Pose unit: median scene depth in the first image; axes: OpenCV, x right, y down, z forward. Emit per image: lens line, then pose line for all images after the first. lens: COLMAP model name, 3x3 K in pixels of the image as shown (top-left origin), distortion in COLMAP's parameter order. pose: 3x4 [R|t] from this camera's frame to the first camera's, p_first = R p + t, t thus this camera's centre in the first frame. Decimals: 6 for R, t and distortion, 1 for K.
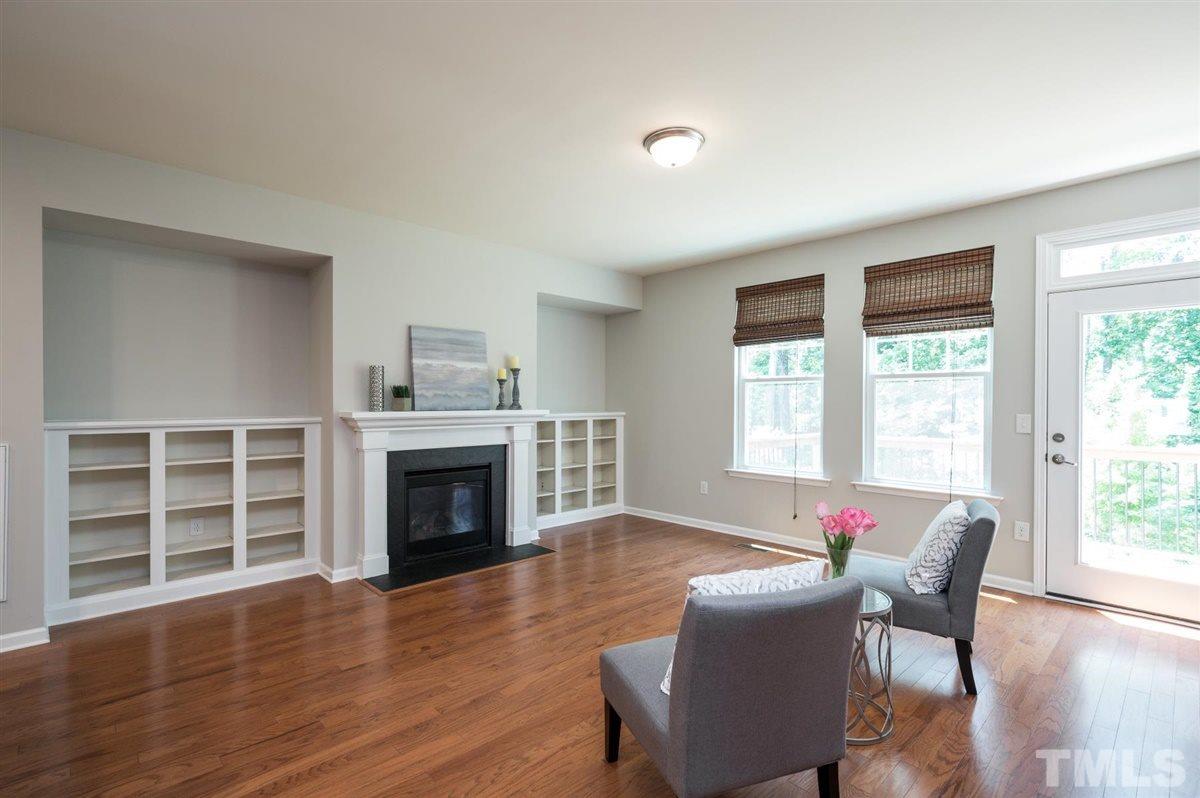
lens RADIAL K [[525.3, 0, 597.6], [0, 525.3, 398.3], [0, 0, 1]] dist [-0.002133, -0.000482]
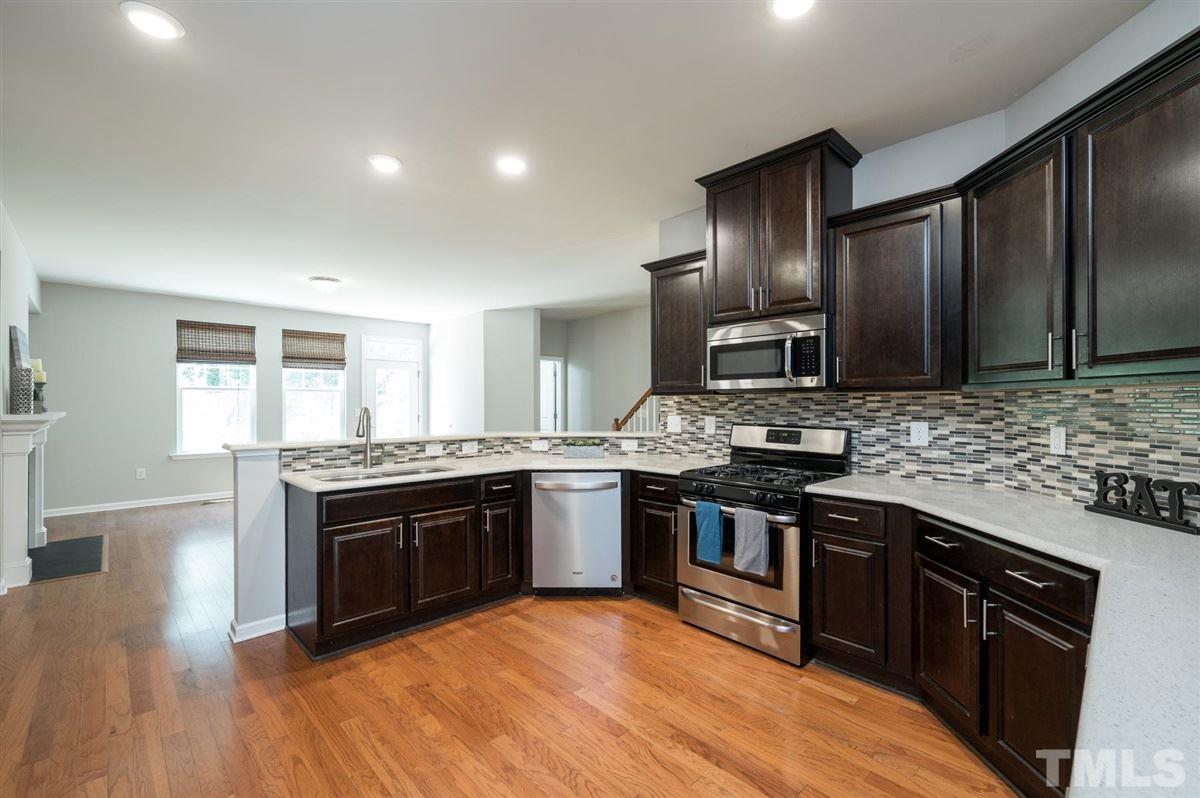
lens RADIAL K [[513.7, 0, 603.2], [0, 513.7, 402.9], [0, 0, 1]] dist [-0.001167, -0.000070]
pose [[-0.013902, 0.000528, 0.999903, -1.210572], [0.007109, 0.999975, -0.000429, 0.010287], [-0.999878, 0.007102, -0.013906, -0.063683]]
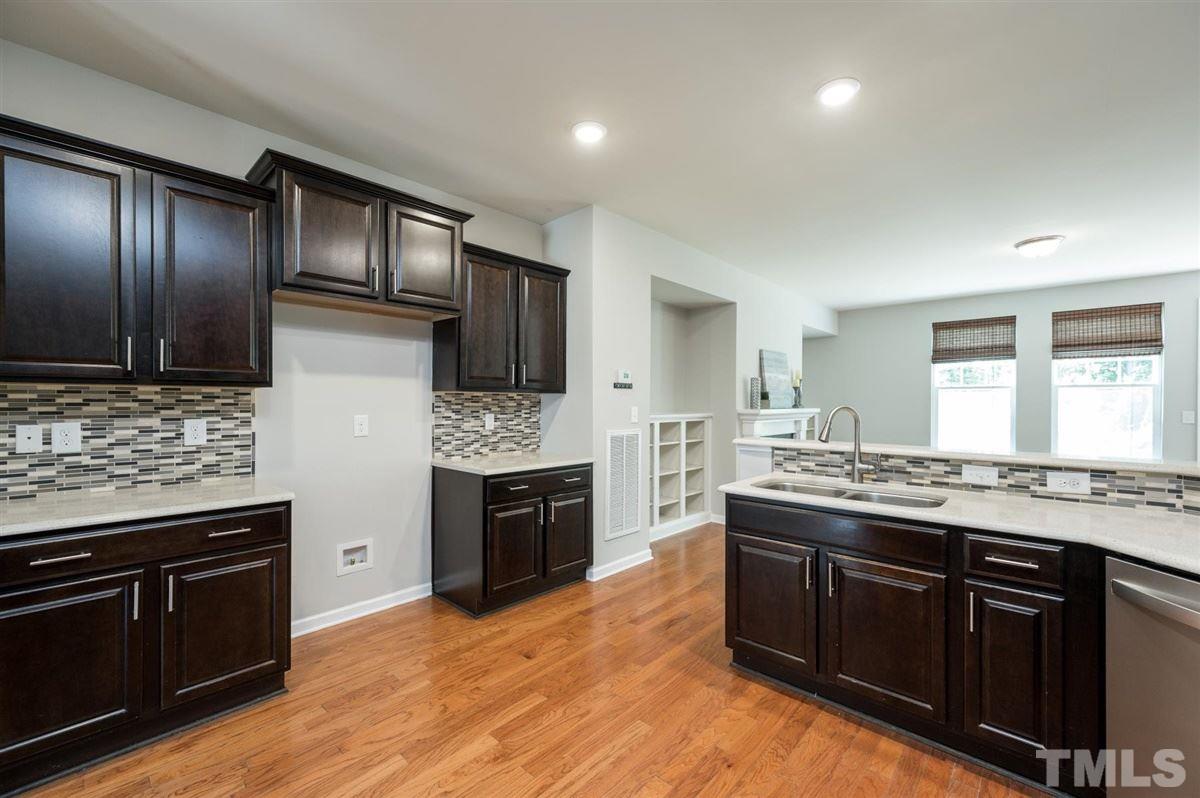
lens RADIAL K [[483.7, 0, 594.5], [0, 483.7, 402.9], [0, 0, 1]] dist [-0.000179, -0.000166]
pose [[0.998335, 0.002570, 0.057625, -0.815947], [-0.002265, 0.999983, -0.005348, 0.013379], [-0.057638, 0.005209, 0.998324, -0.263646]]
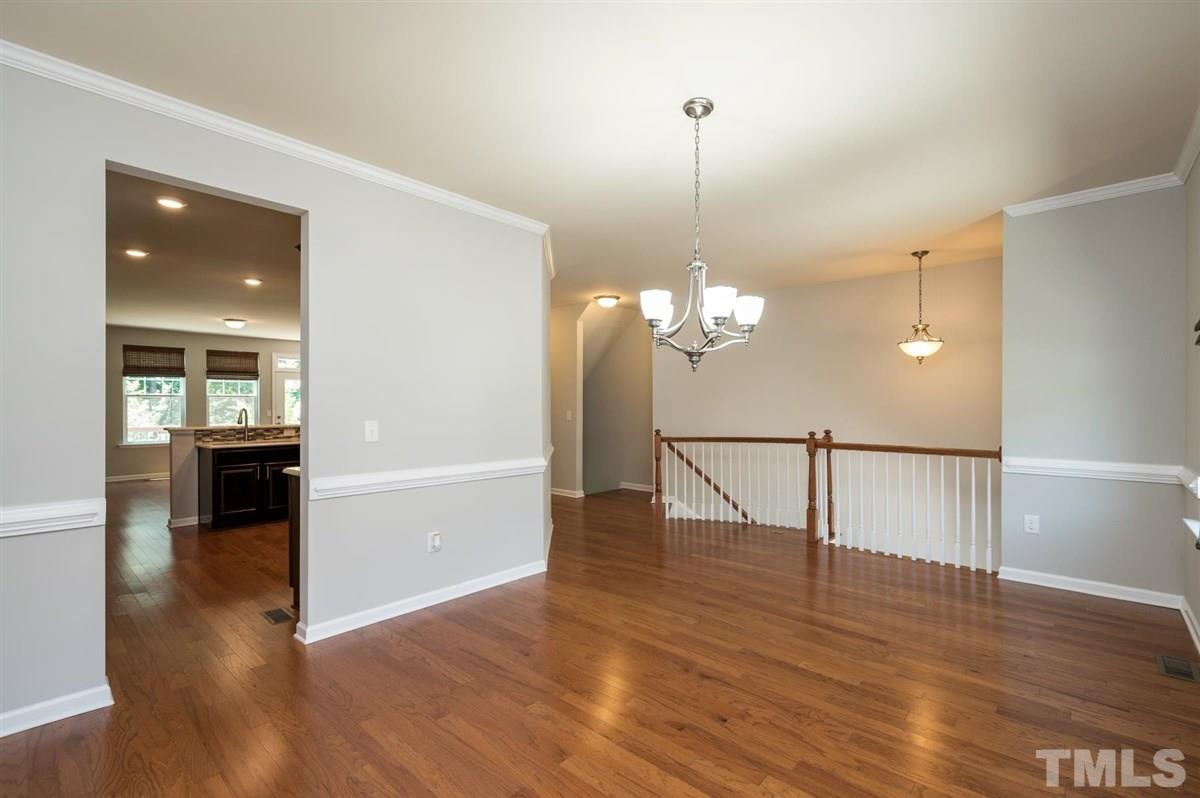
lens RADIAL K [[513.7, 0, 597.6], [0, 513.7, 402.4], [0, 0, 1]] dist [-0.001167, -0.000070]
pose [[-0.091506, 0.004292, 0.995795, -1.889575], [0.007687, 0.999964, -0.003604, 0.009617], [-0.995775, 0.007325, -0.091536, -0.524614]]
